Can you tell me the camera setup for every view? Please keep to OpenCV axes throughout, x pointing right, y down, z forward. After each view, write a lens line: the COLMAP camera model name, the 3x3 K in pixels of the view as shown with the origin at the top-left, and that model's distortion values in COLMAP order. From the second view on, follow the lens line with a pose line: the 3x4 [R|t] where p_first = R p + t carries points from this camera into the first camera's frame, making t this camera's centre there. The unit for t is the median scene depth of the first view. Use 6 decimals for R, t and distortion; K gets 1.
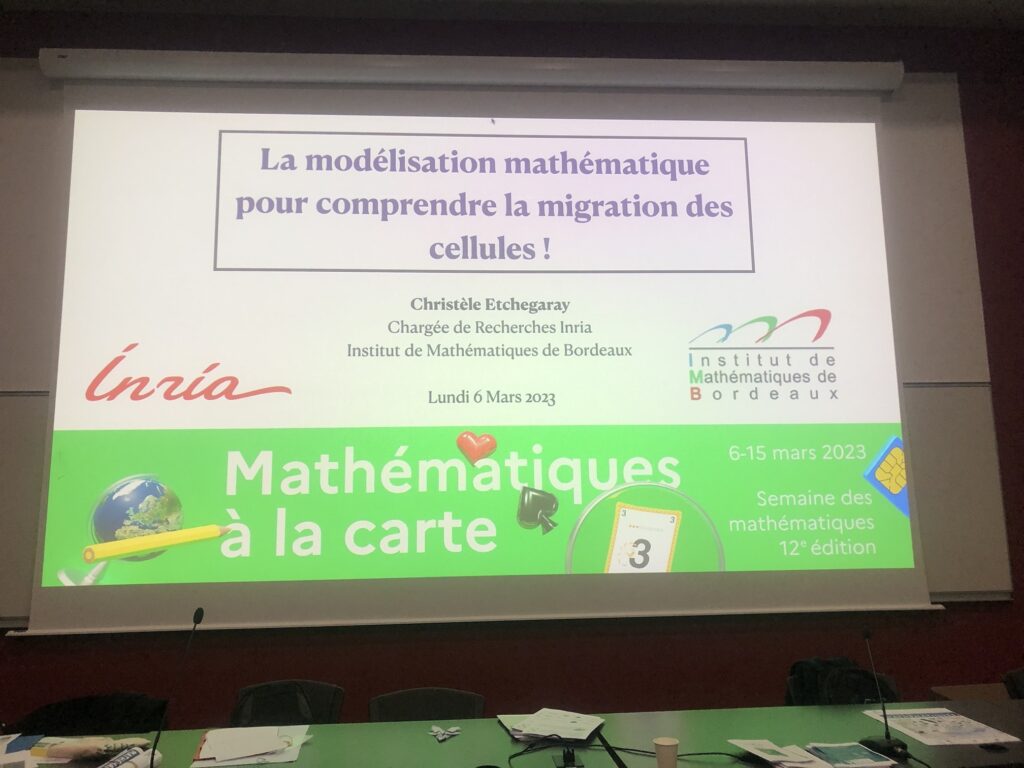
lens RADIAL K [[848.7, 0, 509.4], [0, 848.7, 378.5], [0, 0, 1]] dist [0.070228, -0.113556]
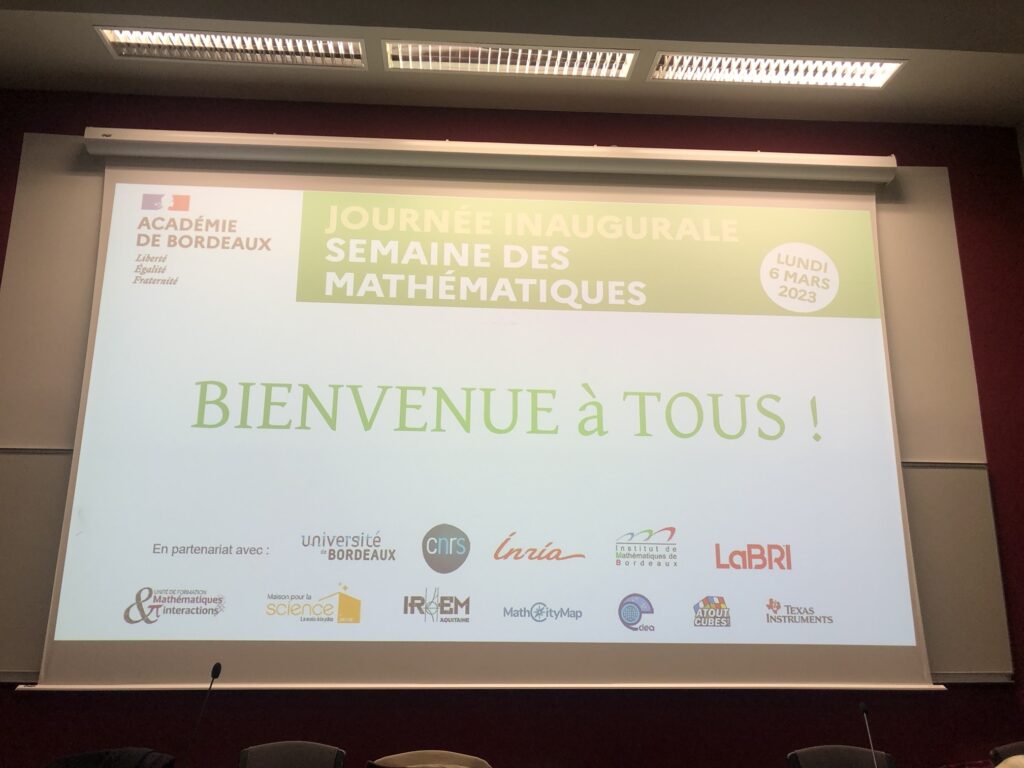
lens RADIAL K [[832.8, 0, 511.6], [0, 832.8, 353.4], [0, 0, 1]] dist [0.004229, -0.019308]
pose [[0.999669, 0.023151, -0.011178, -0.069484], [-0.024245, 0.993588, -0.110433, -0.300110], [0.008549, 0.110667, 0.993821, -1.400054]]
